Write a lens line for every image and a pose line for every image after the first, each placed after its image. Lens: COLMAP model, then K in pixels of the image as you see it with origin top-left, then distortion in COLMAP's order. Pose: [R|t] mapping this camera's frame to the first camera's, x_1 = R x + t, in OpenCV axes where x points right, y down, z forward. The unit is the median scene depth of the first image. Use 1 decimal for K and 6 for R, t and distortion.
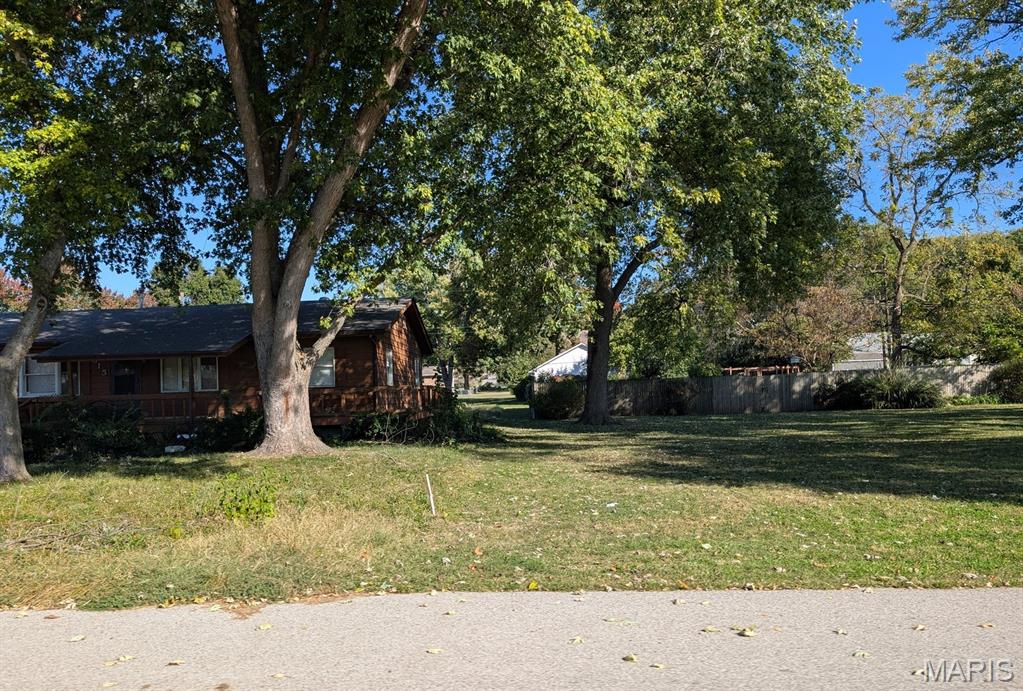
lens RADIAL K [[707.0, 0, 511.5], [0, 707.0, 345.5], [0, 0, 1]] dist [0.007913, -0.007285]
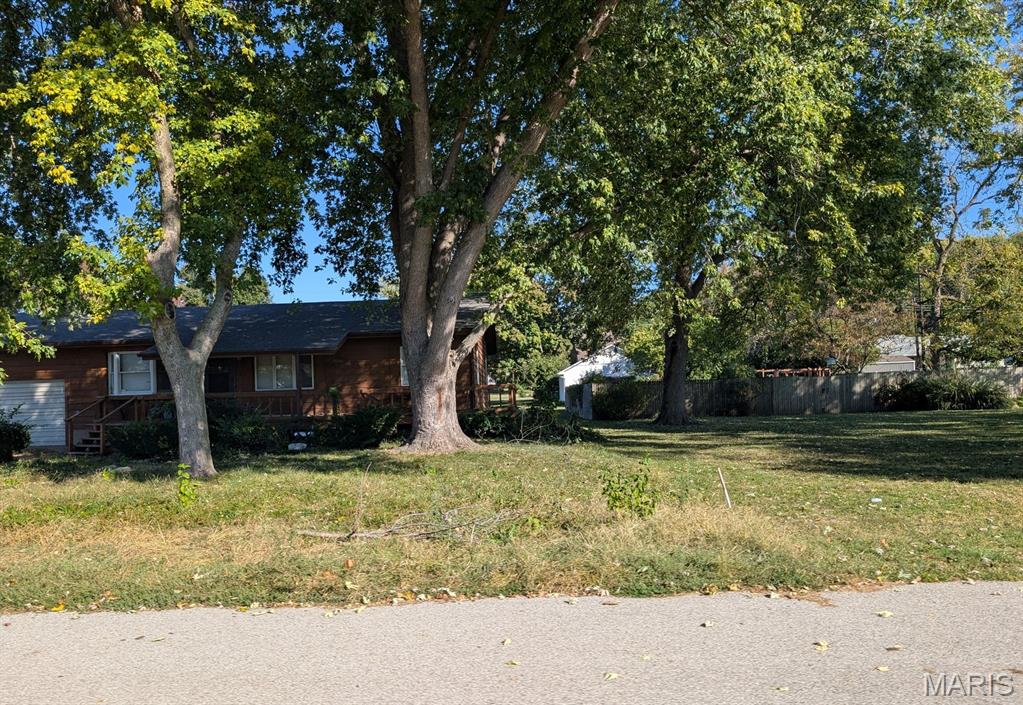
lens RADIAL K [[706.6, 0, 511.5], [0, 706.6, 352.5], [0, 0, 1]] dist [0.016948, -0.000413]
pose [[0.999989, 0.001952, 0.004293, -0.160870], [-0.001977, 0.999981, 0.005880, 0.007163], [-0.004281, -0.005888, 0.999973, 0.007489]]
